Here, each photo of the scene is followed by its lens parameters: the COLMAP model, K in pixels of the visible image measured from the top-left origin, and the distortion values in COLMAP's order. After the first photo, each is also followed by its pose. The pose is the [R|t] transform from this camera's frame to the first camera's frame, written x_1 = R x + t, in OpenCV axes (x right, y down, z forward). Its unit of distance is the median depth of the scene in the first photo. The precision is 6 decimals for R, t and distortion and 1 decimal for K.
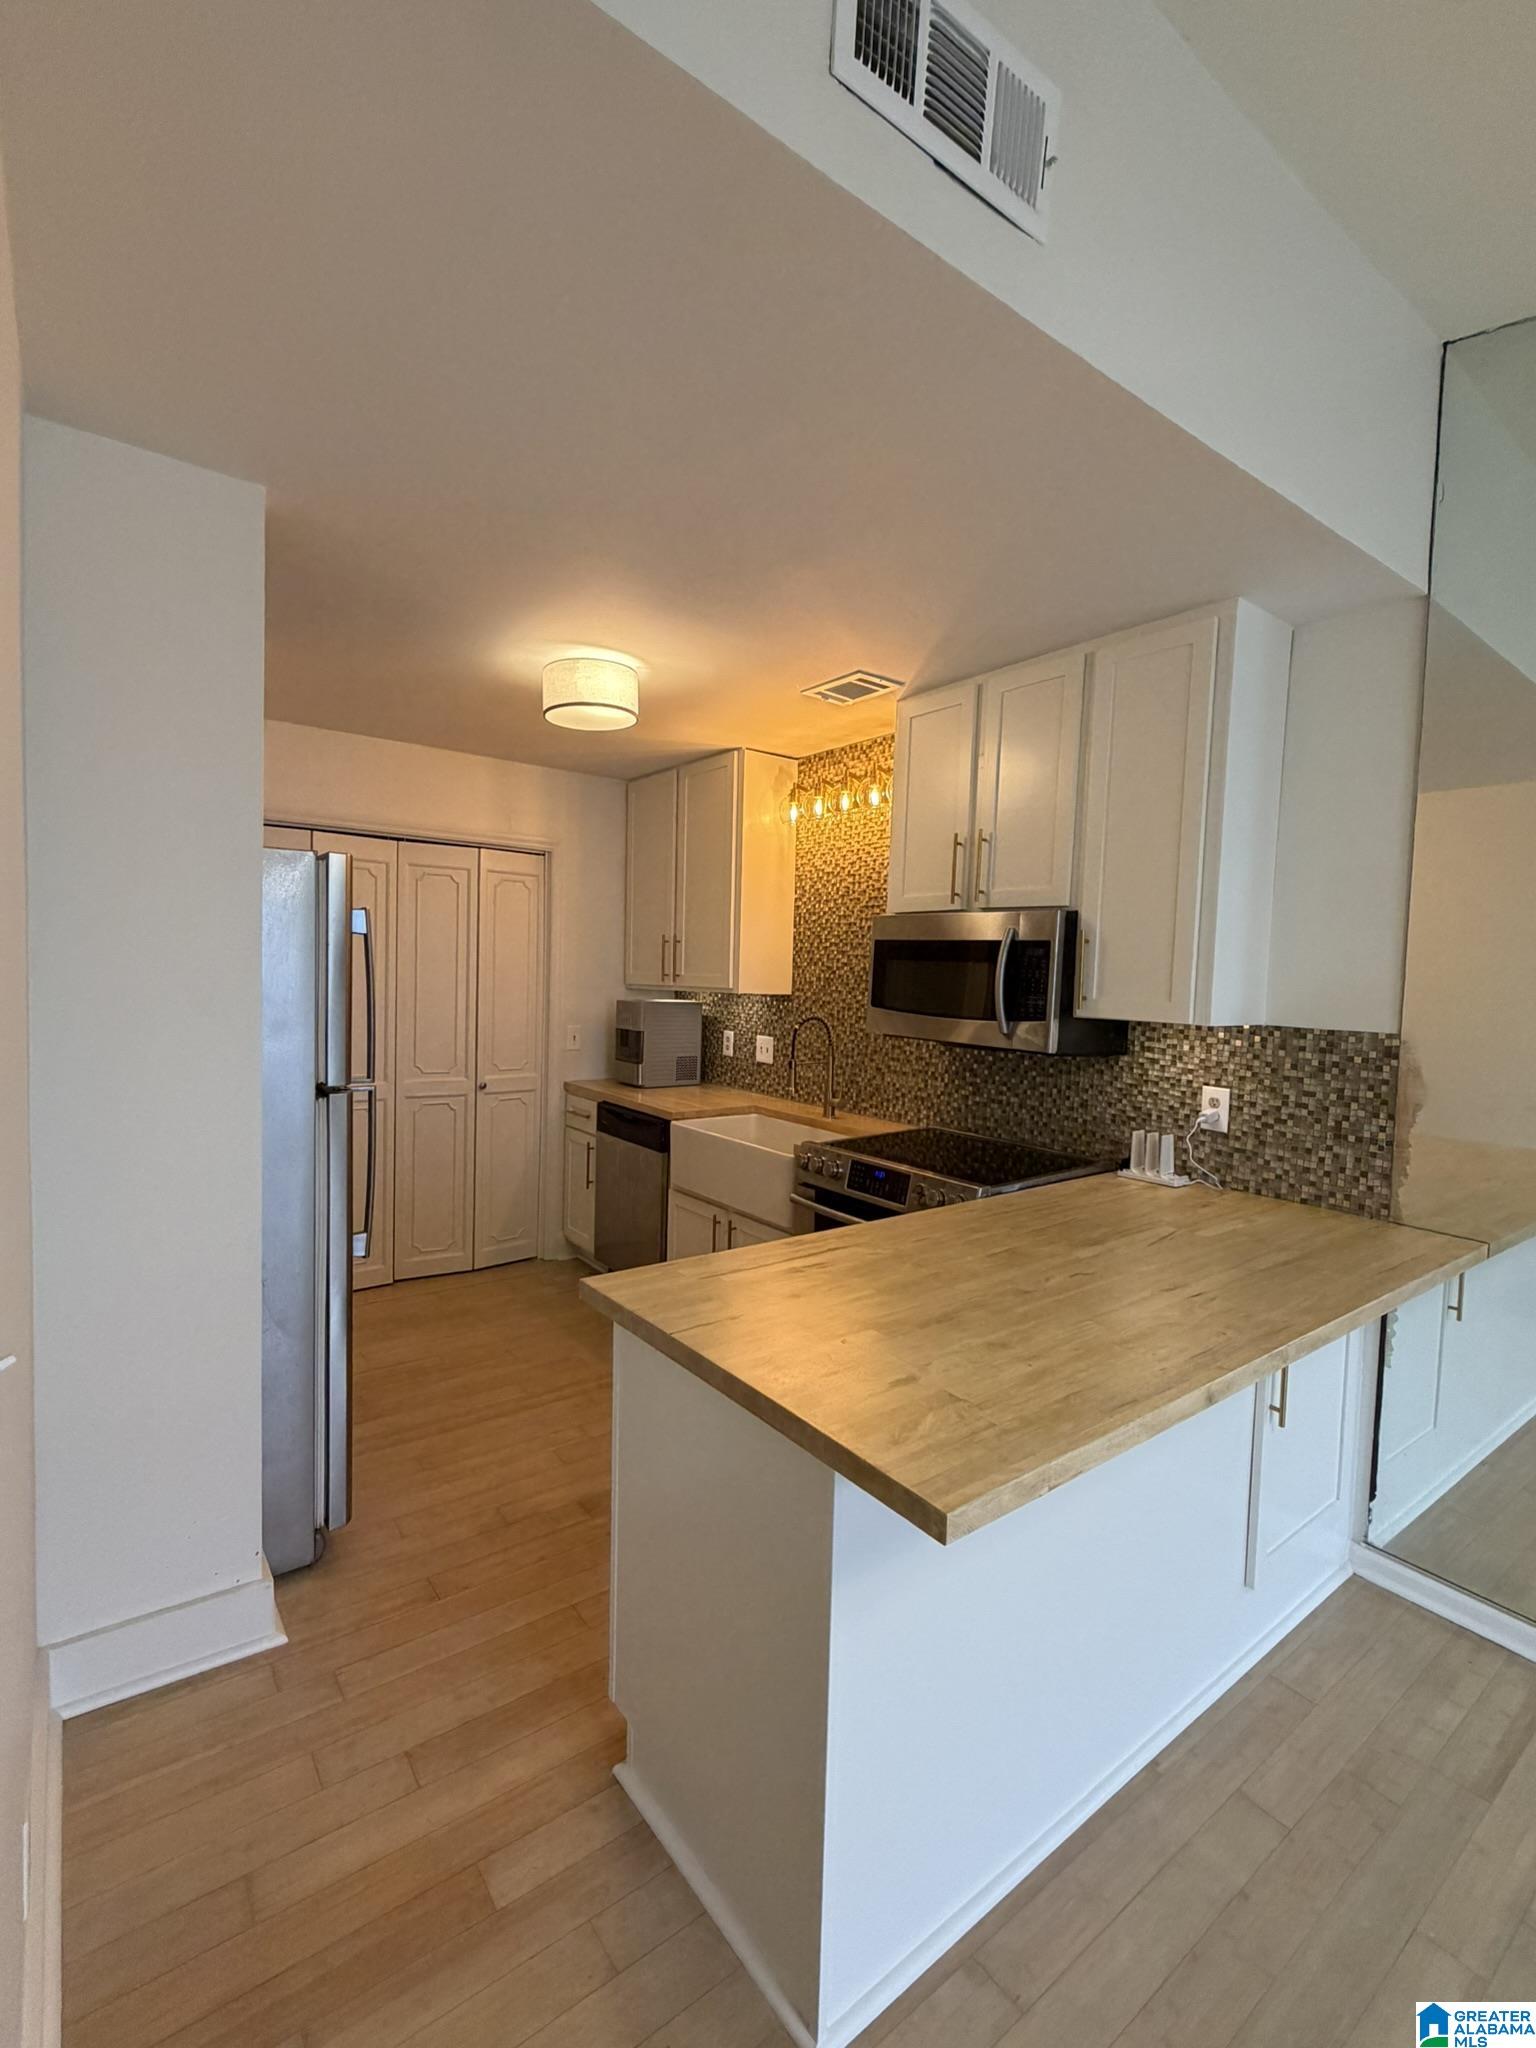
lens RADIAL K [[912.7, 0, 772.1], [0, 912.7, 1019.2], [0, 0, 1]] dist [0.001337, 0.000258]
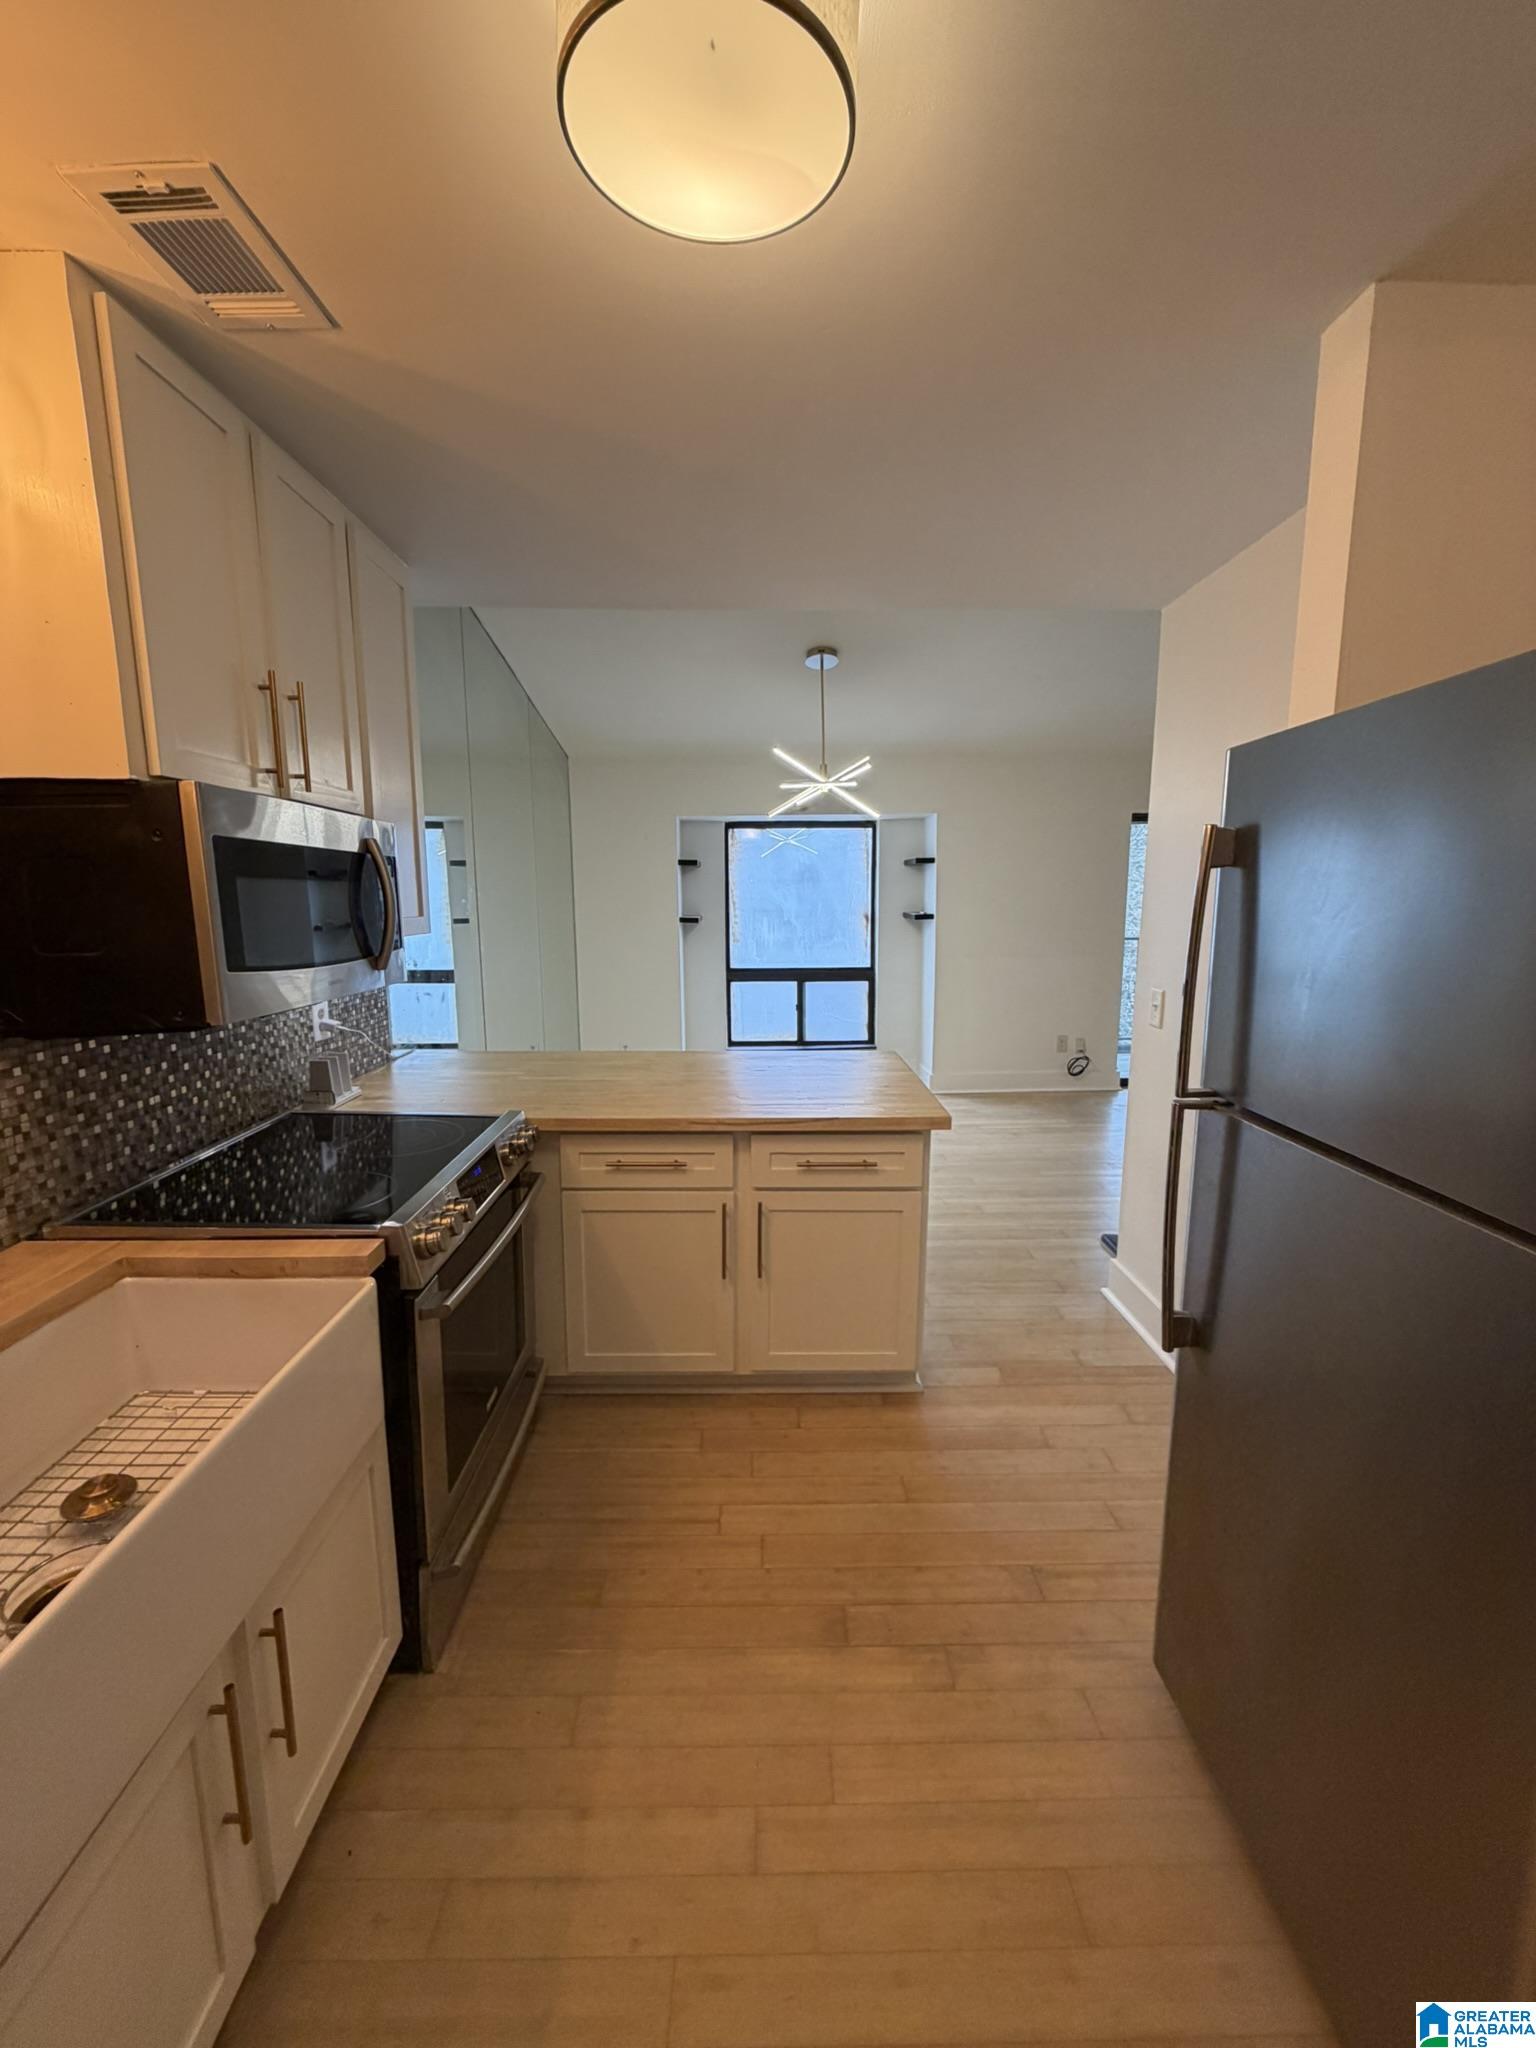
lens RADIAL K [[814.8, 0, 764.5], [0, 814.8, 1016.5], [0, 0, 1]] dist [0.000848, 0.000571]
pose [[-0.798404, -0.121553, 0.589726, -0.455986], [0.008880, 0.976928, 0.213385, -0.096731], [-0.602057, 0.175604, -0.778903, 1.376346]]
